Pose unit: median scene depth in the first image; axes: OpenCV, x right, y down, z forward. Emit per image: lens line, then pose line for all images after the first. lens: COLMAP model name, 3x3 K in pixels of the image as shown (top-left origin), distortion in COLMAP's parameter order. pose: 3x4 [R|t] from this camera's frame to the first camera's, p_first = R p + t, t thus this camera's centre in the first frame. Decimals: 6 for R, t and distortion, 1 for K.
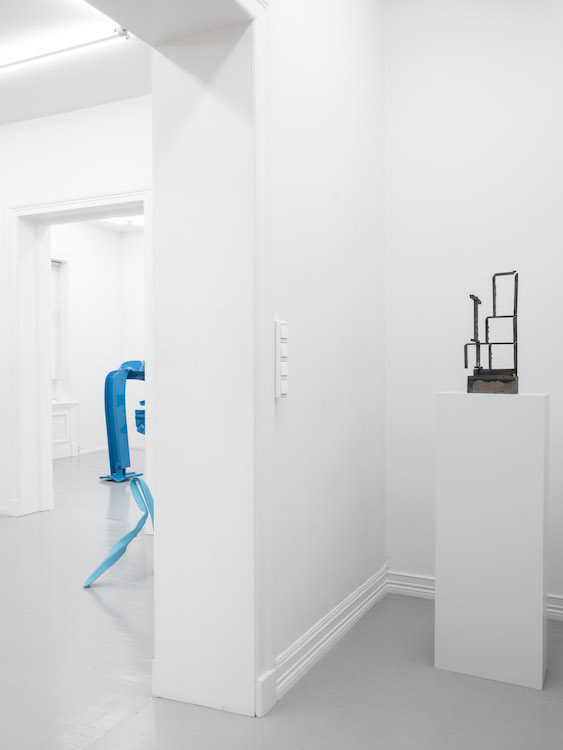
lens RADIAL K [[672.5, 0, 279.5], [0, 672.5, 375.0], [0, 0, 1]] dist [0.013785, 0.020972]
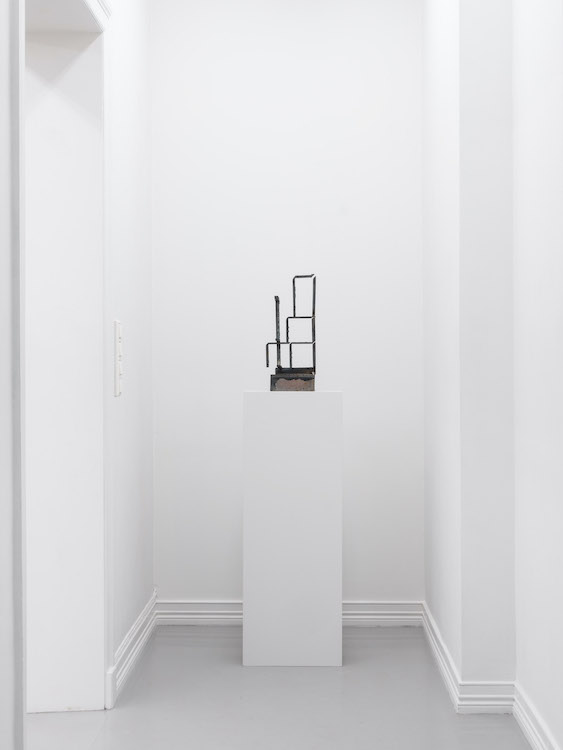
lens RADIAL K [[1195.9, 0, 281.8], [0, 1195.9, 374.8], [0, 0, 1]] dist [0.073654, 0.000000]
pose [[0.901557, -0.007264, 0.432599, -0.496338], [0.012257, 0.999887, -0.008755, 0.018021], [-0.432486, 0.013196, 0.901544, -0.650926]]
